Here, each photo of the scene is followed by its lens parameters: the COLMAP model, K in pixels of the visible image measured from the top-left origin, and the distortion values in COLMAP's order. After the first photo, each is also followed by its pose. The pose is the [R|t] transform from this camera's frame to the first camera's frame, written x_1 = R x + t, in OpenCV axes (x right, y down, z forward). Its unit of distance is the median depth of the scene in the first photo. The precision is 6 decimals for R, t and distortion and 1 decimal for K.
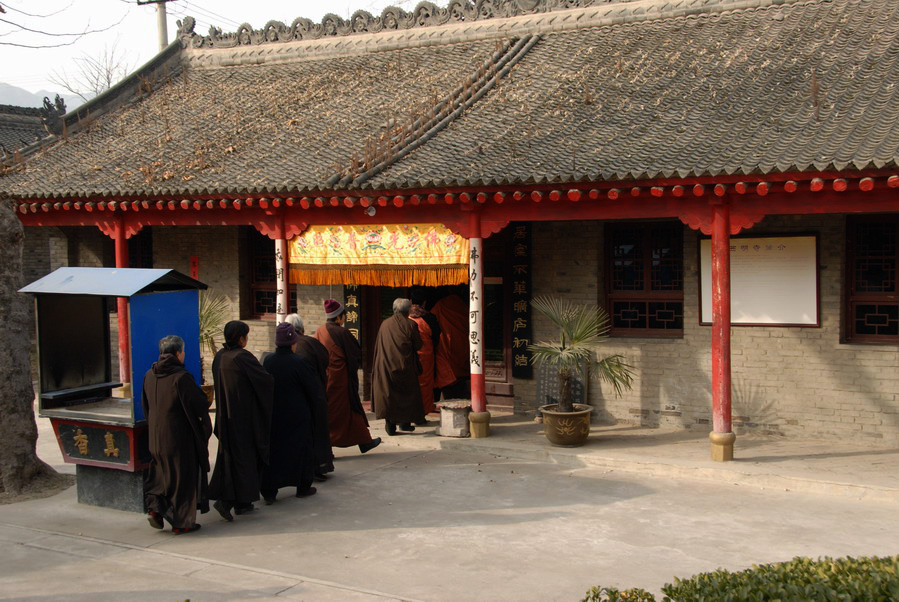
lens RADIAL K [[1122.3, 0, 449.6], [0, 1122.3, 299.9], [0, 0, 1]] dist [-0.018328, 0.000000]
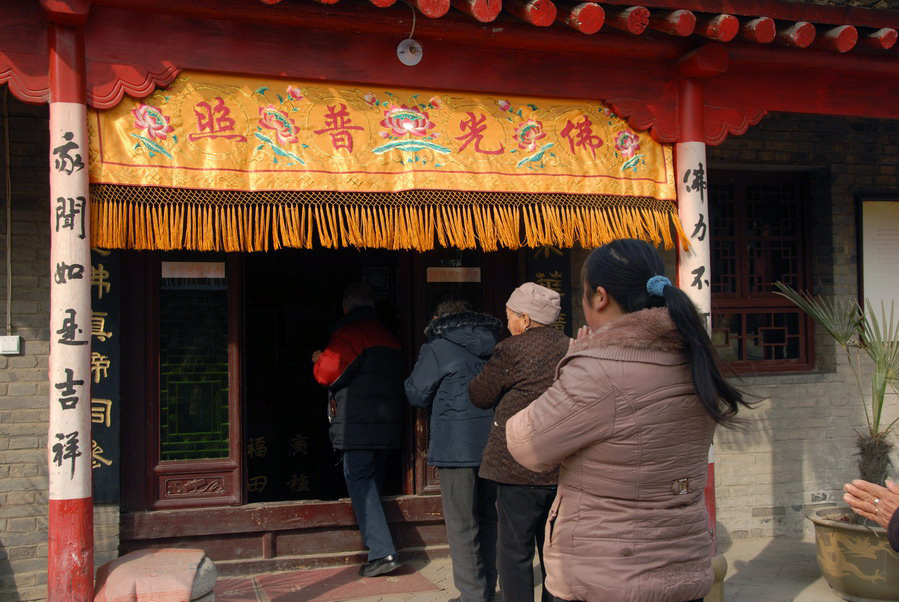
lens RADIAL K [[1080.8, 0, 449.9], [0, 1080.8, 302.9], [0, 0, 1]] dist [0.041068, 0.000000]
pose [[0.624036, 0.032477, 0.780721, -0.345140], [0.050812, 0.995335, -0.082019, 0.034283], [-0.779742, 0.090852, 0.619474, 0.790744]]
